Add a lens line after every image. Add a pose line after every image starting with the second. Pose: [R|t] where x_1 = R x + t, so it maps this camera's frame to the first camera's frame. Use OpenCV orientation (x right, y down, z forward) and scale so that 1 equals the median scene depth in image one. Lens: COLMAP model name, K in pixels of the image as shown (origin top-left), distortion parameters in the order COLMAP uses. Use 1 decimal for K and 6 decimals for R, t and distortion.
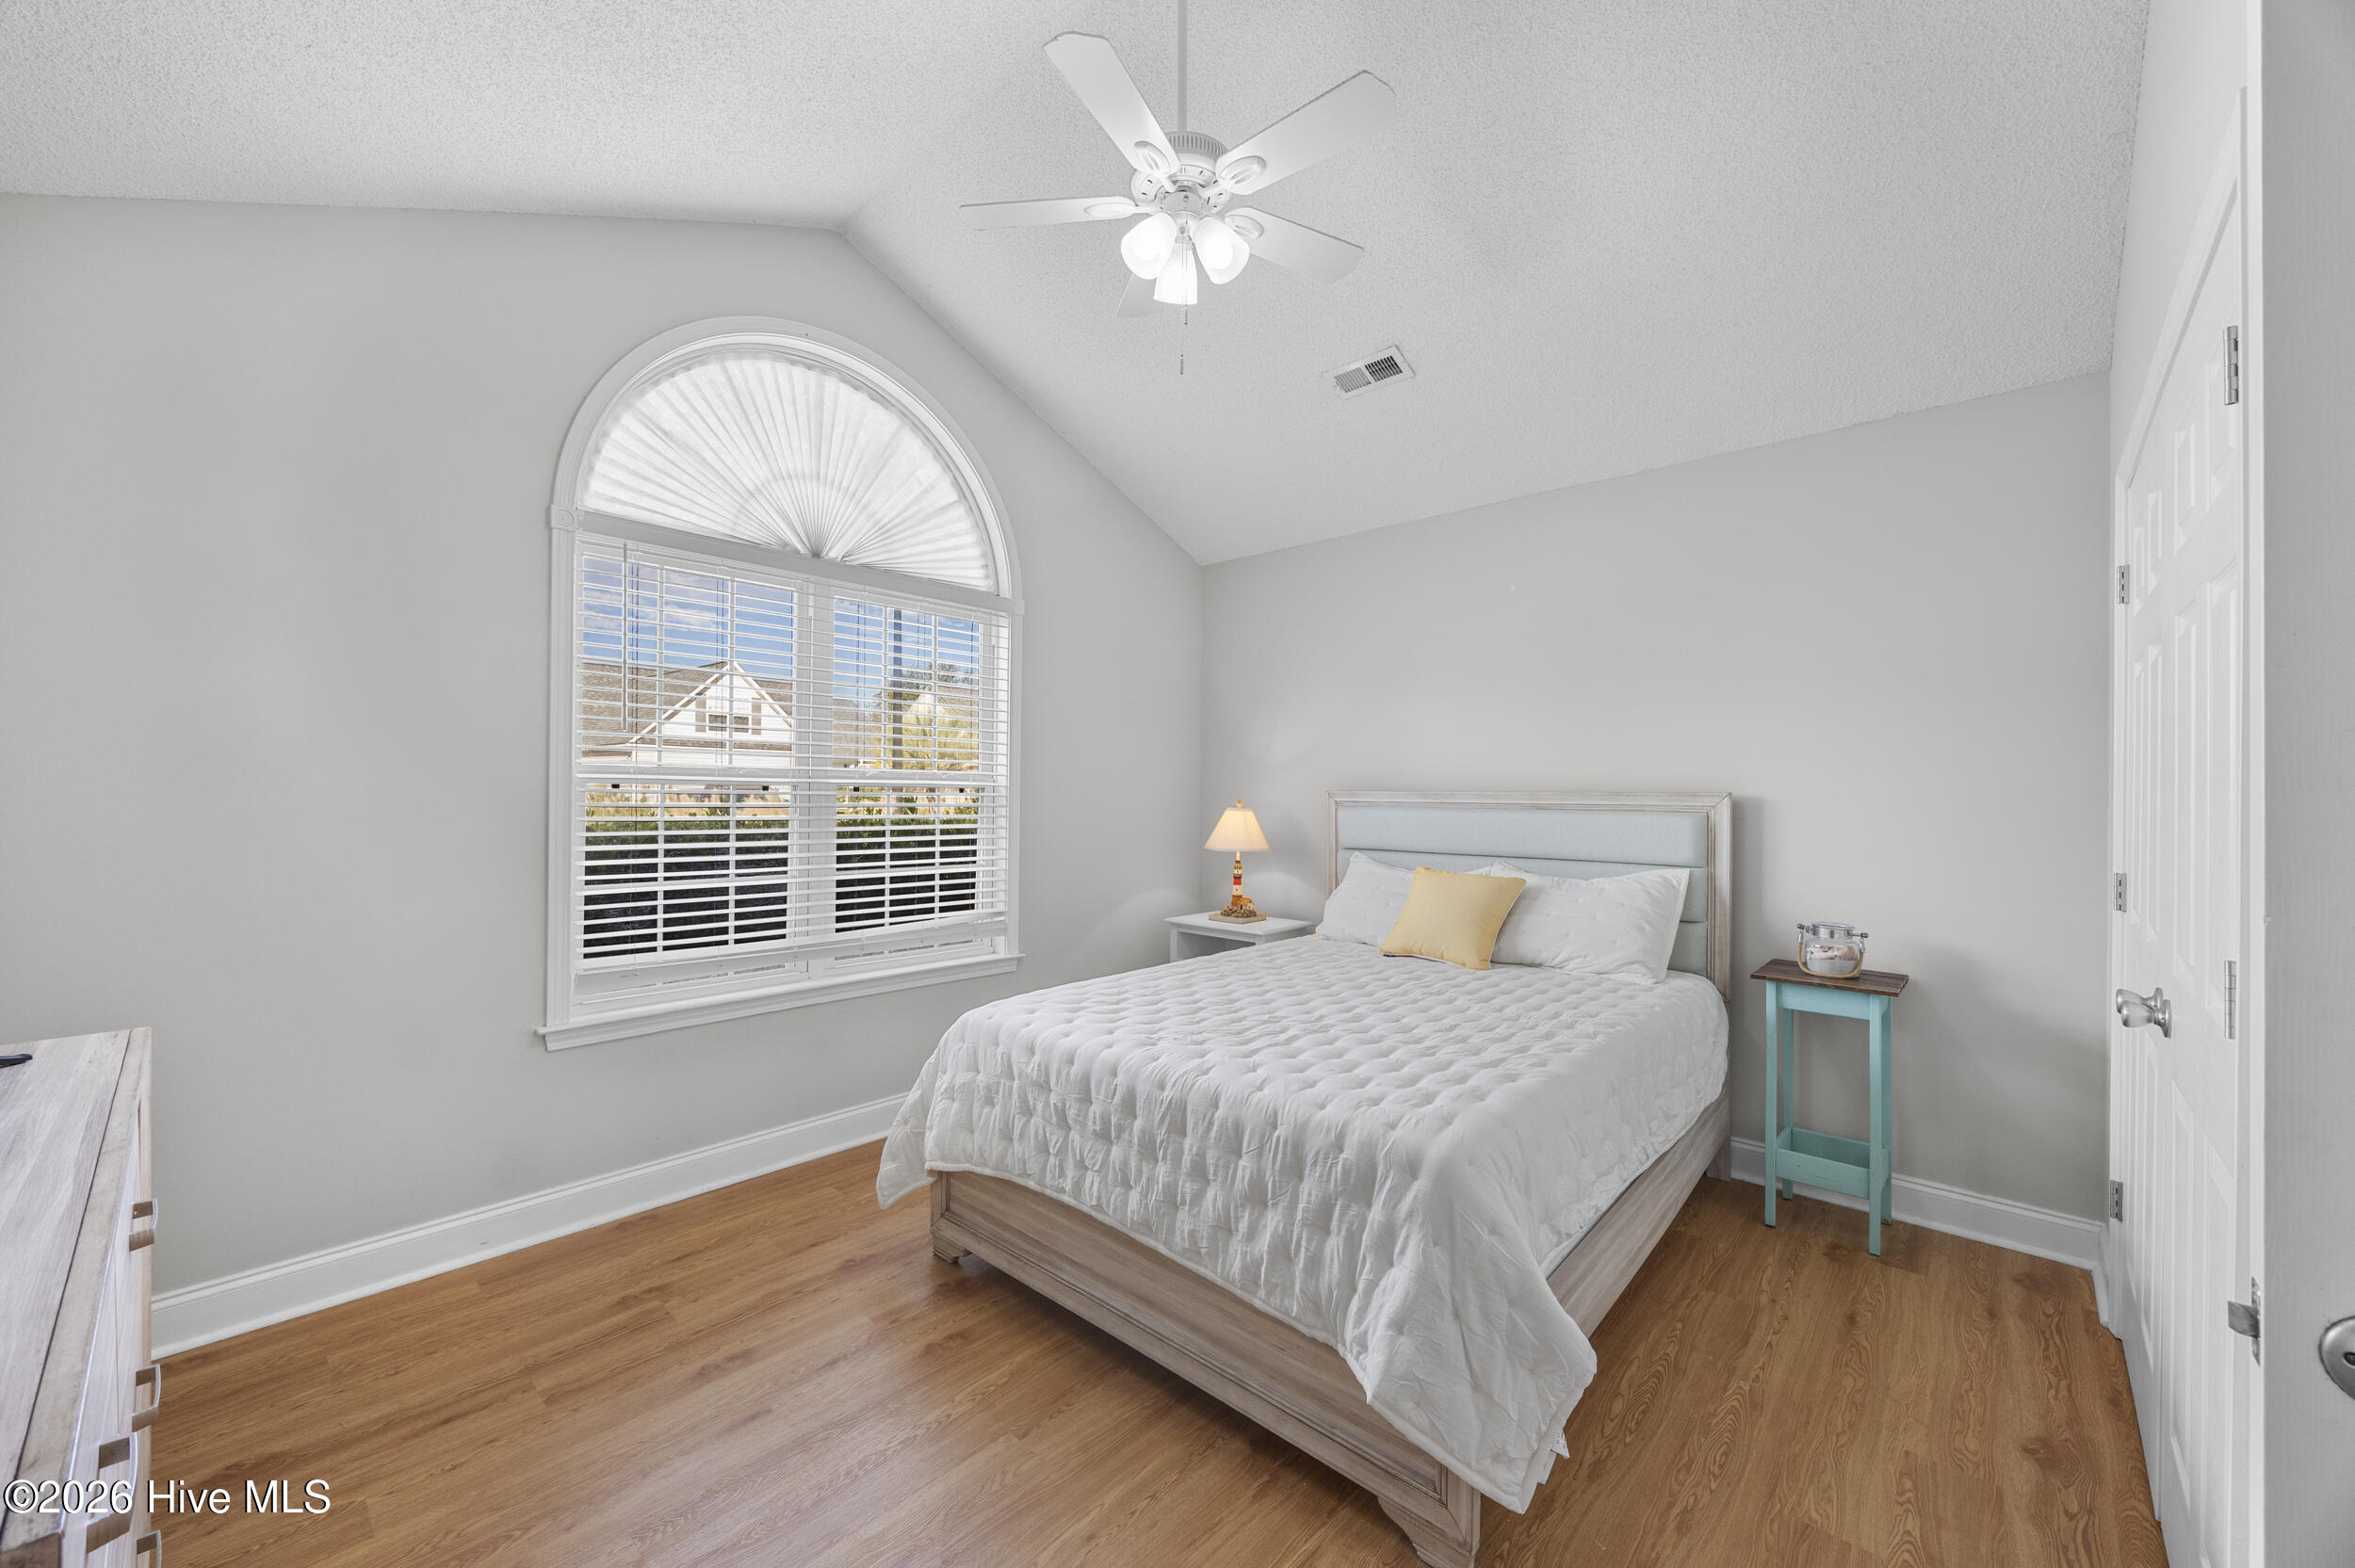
lens RADIAL K [[897.4, 0, 1175.2], [0, 897.4, 786.7], [0, 0, 1]] dist [-0.001858, -0.000043]
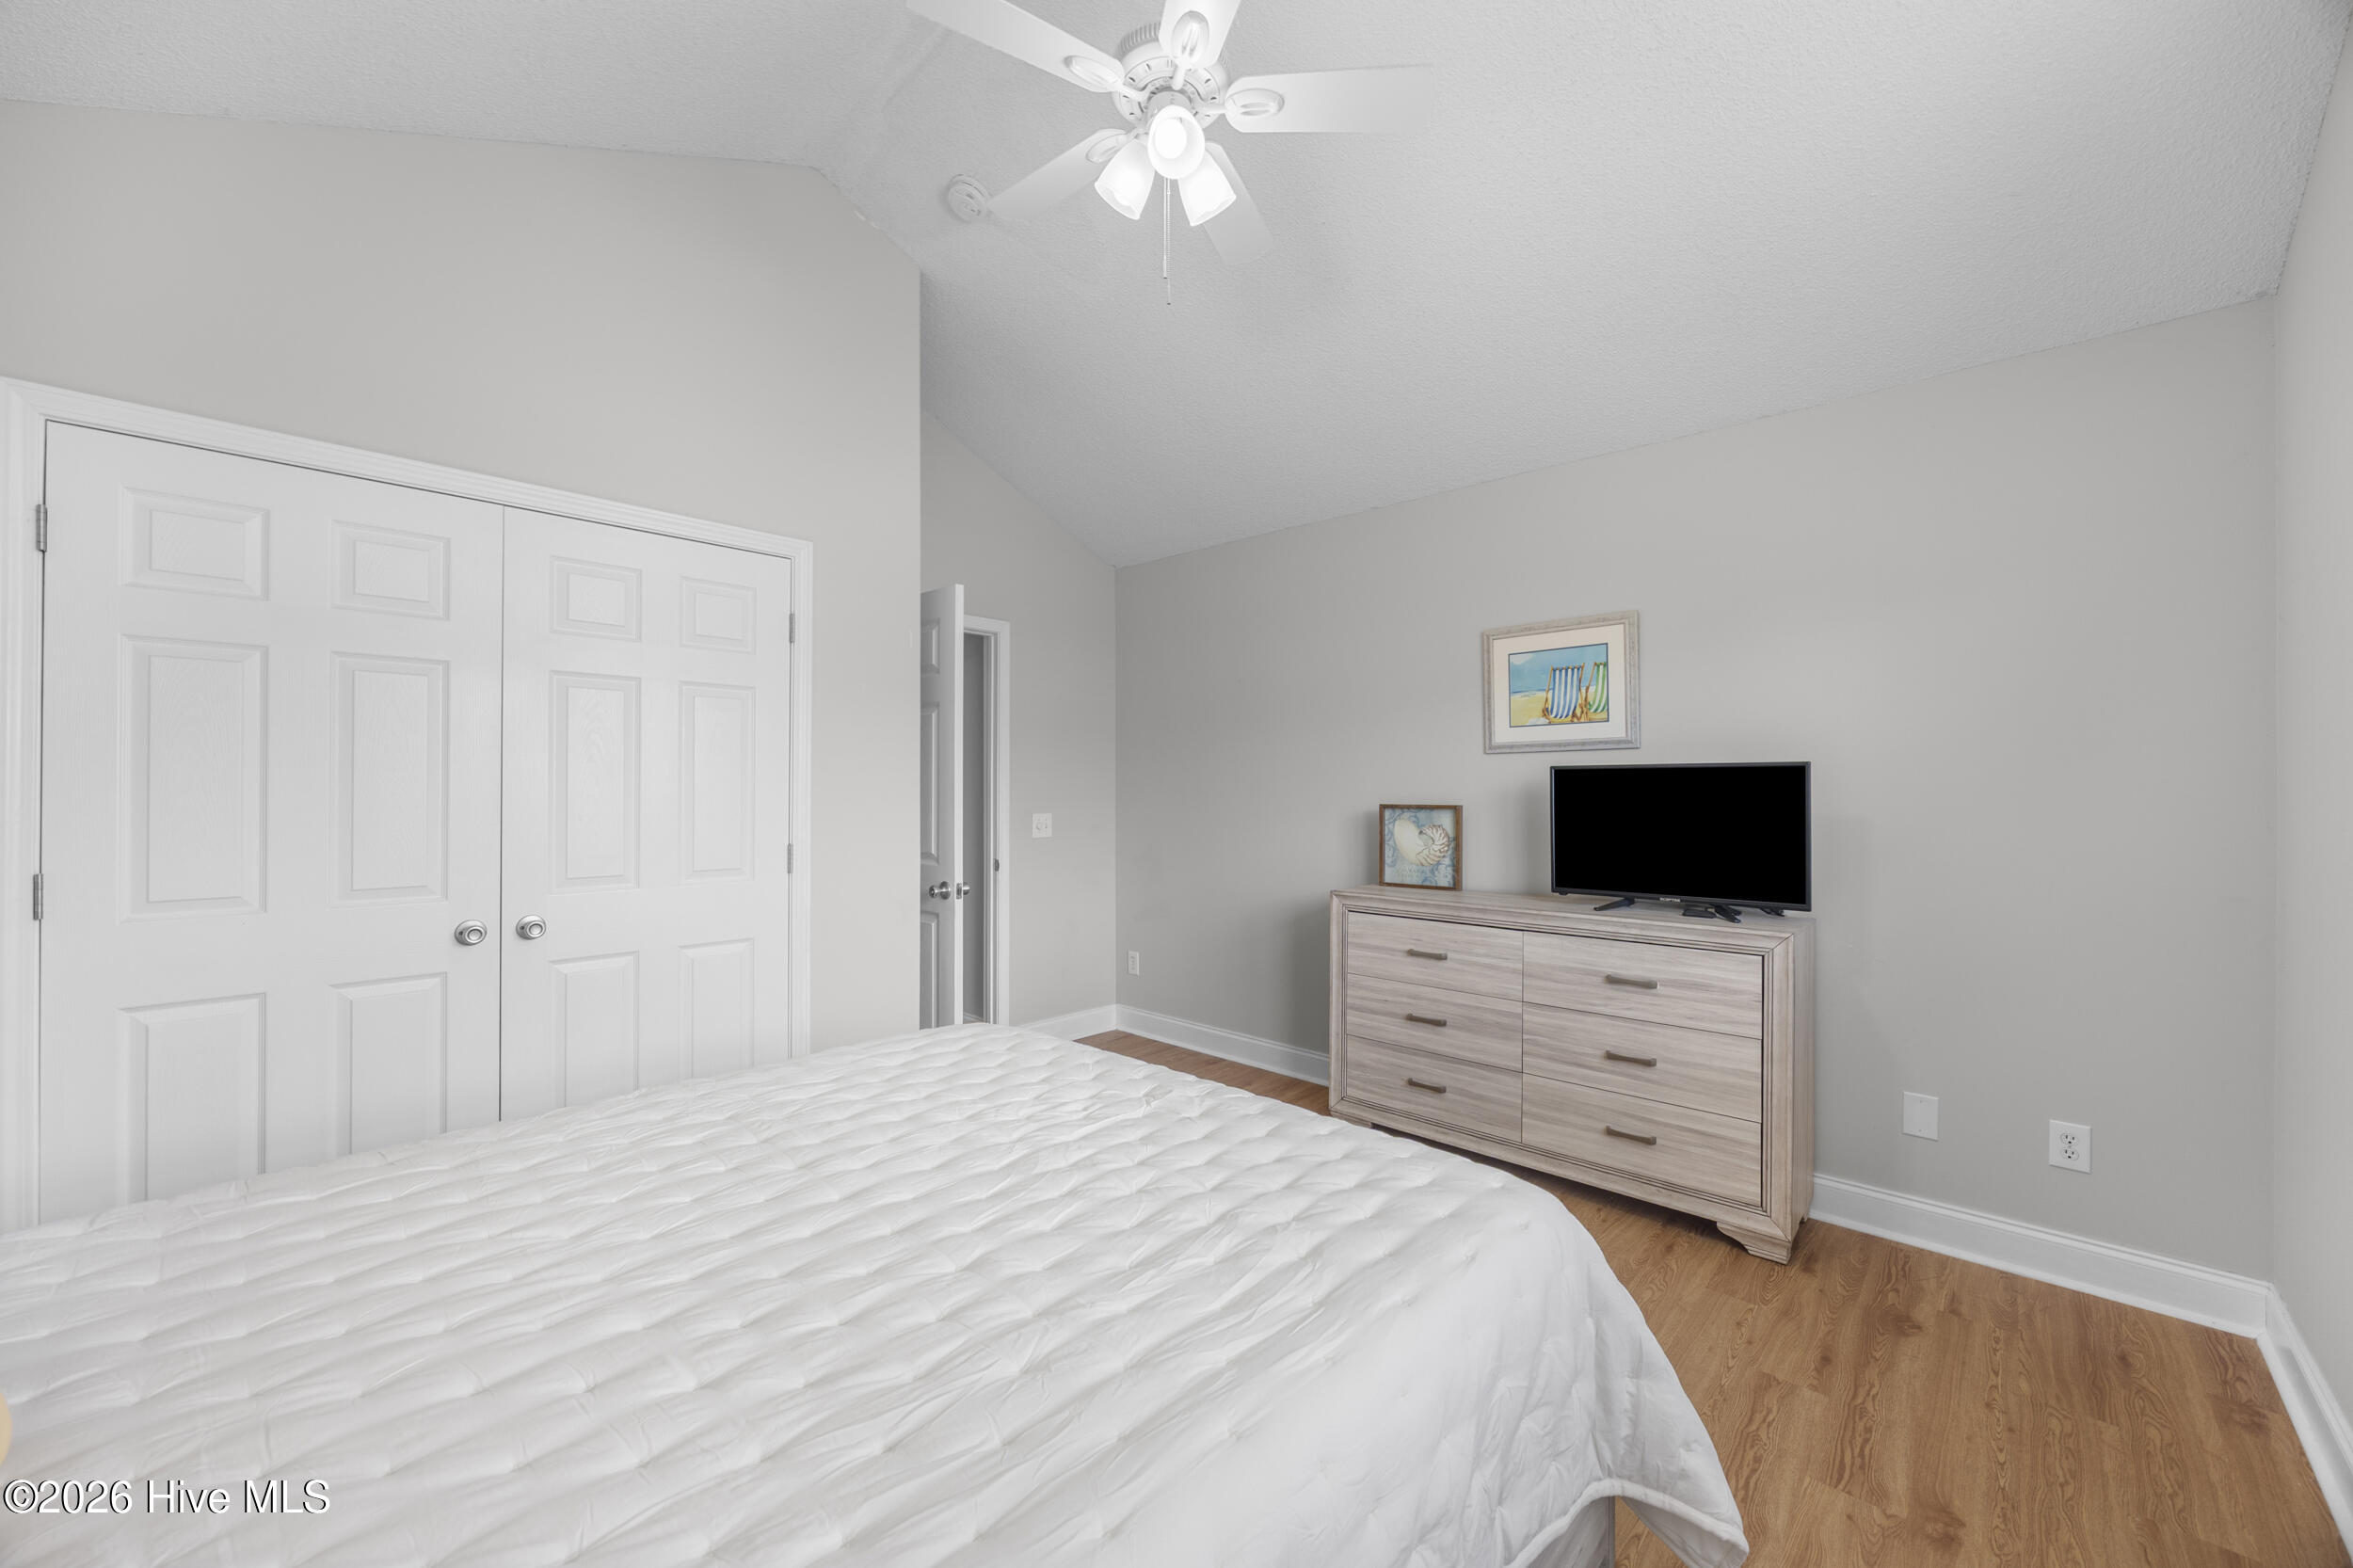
lens RADIAL K [[896.8, 0, 1174.2], [0, 896.8, 786.7], [0, 0, 1]] dist [-0.001858, -0.000043]
pose [[-0.999921, -0.002474, 0.012320, -0.022328], [-0.002521, 0.999990, -0.003784, 0.011978], [-0.012311, -0.003815, -0.999917, 1.710725]]
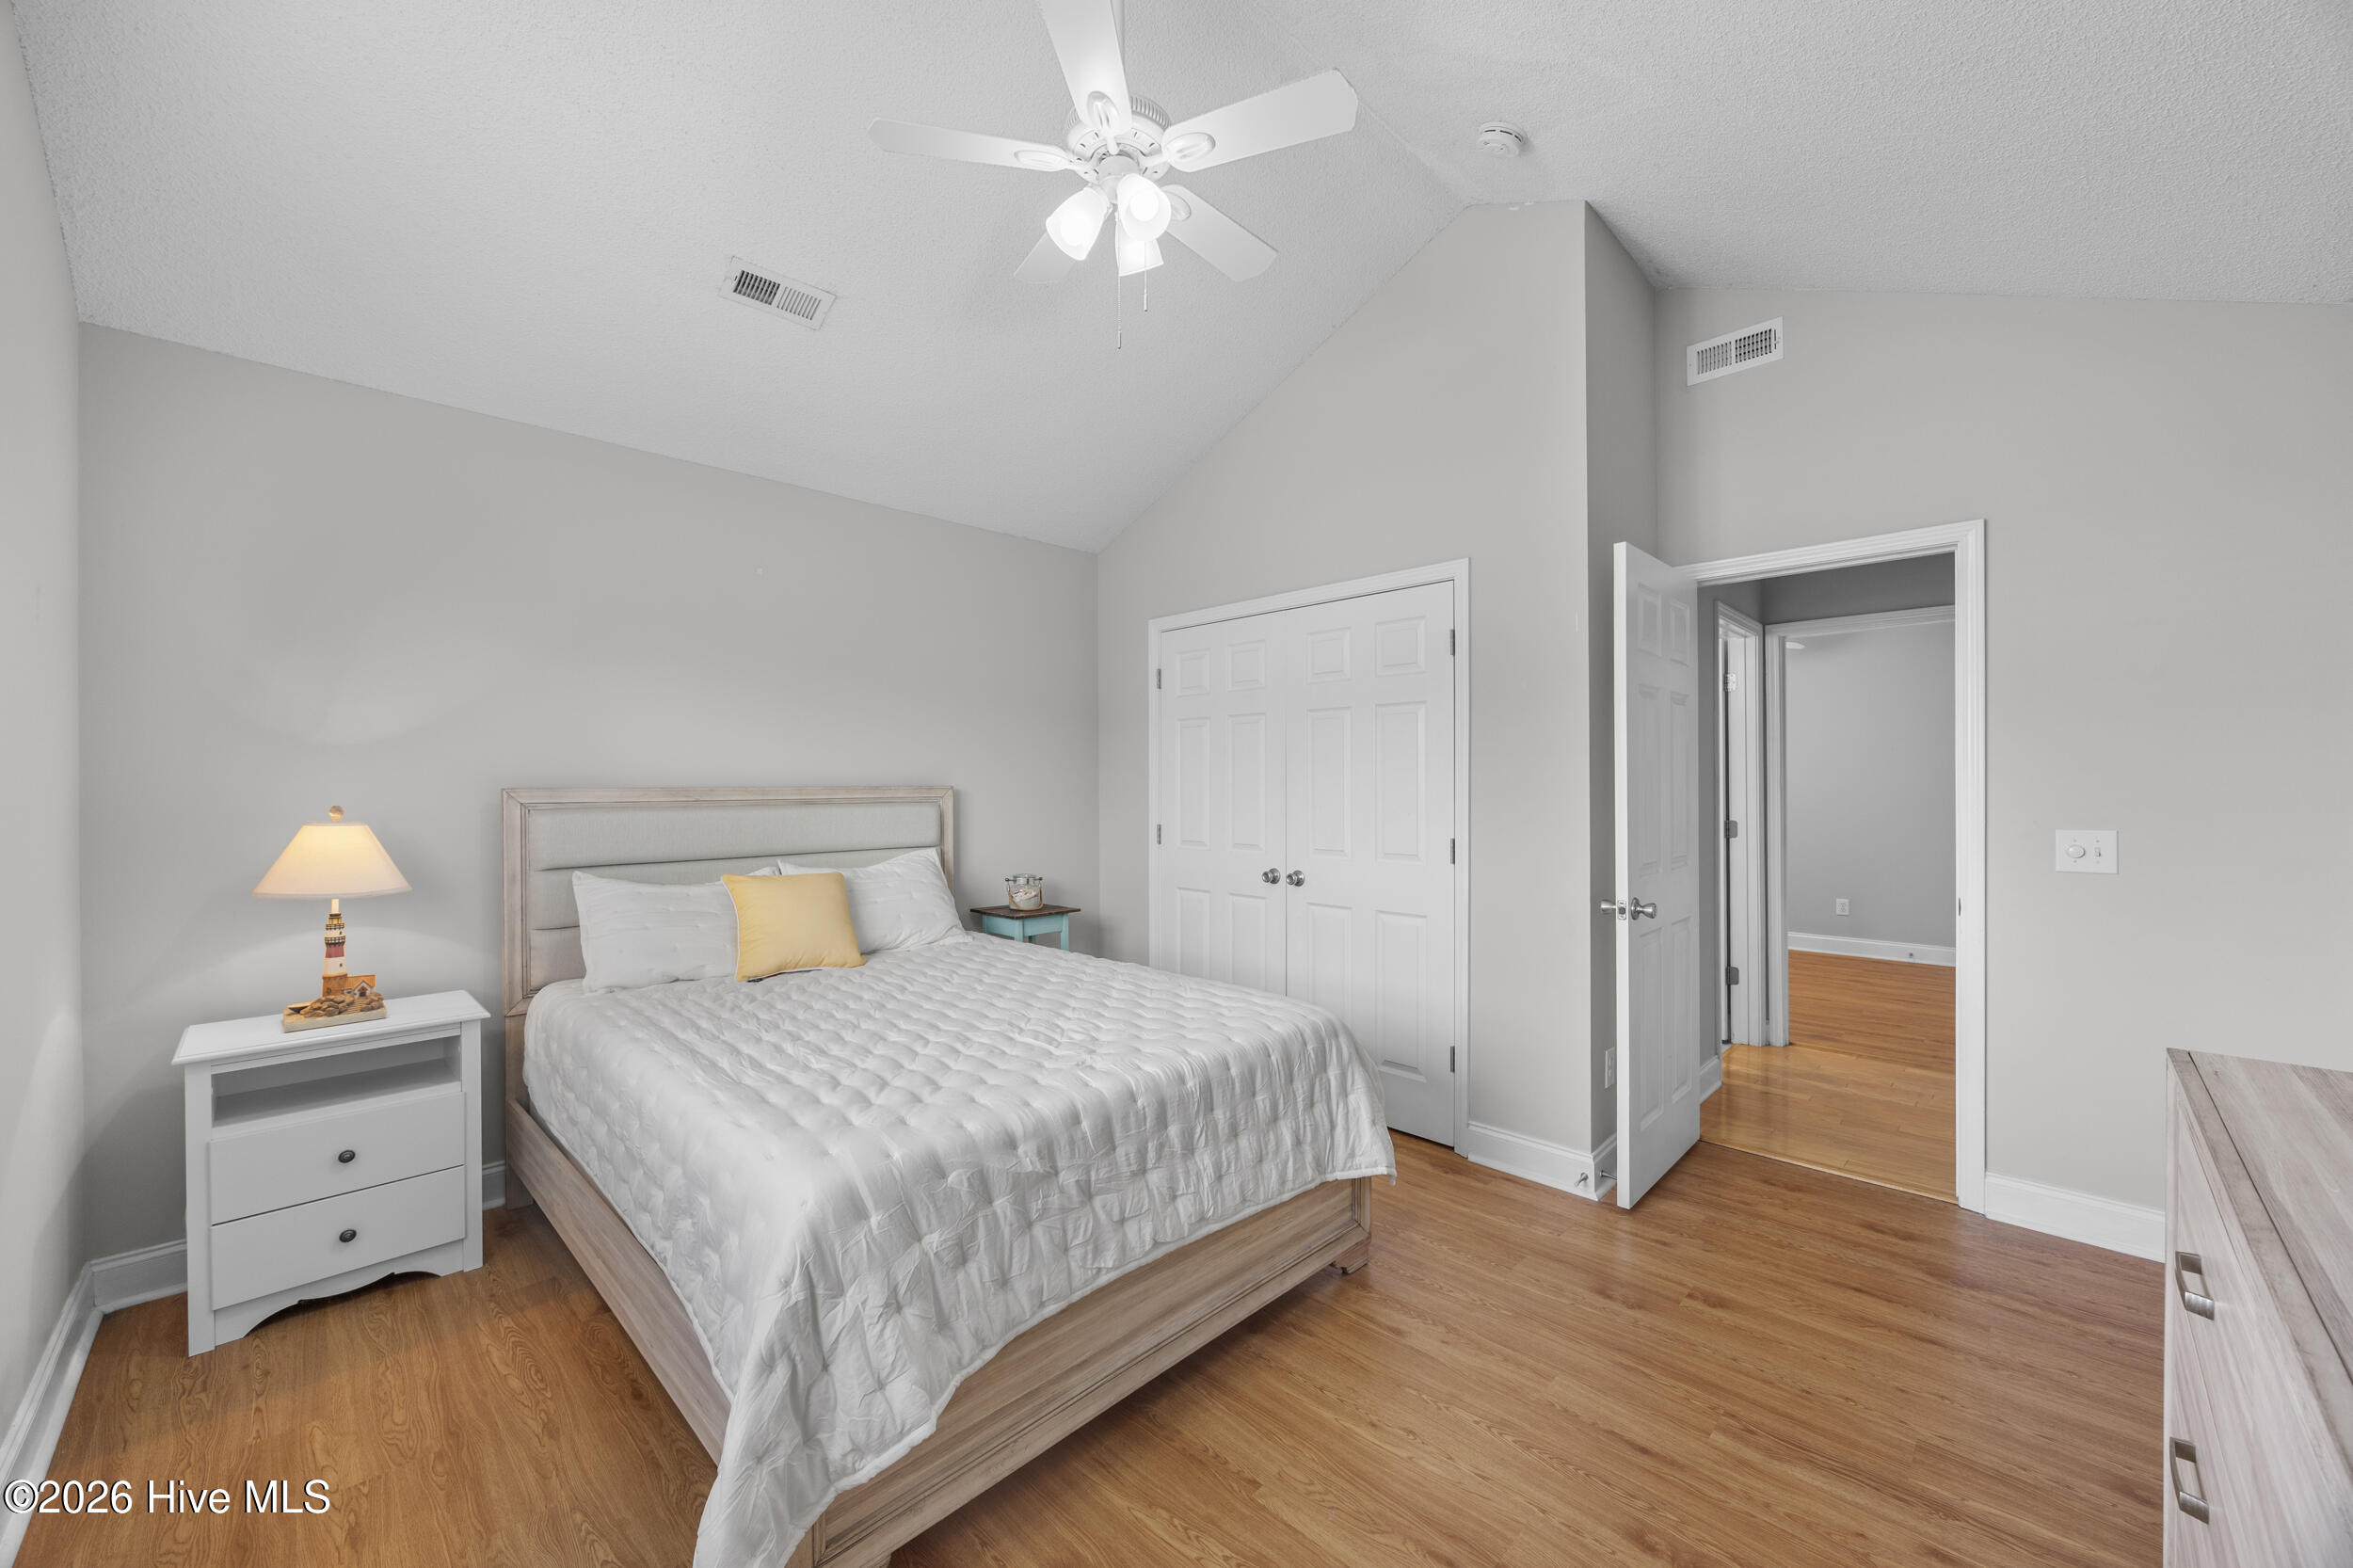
lens RADIAL K [[896.8, 0, 1174.2], [0, 896.8, 786.7], [0, 0, 1]] dist [-0.001858, -0.000043]
pose [[0.040642, -0.003820, 0.999166, -0.874673], [0.002330, 0.999990, 0.003728, 0.003369], [-0.999171, 0.002177, 0.040650, 0.837603]]
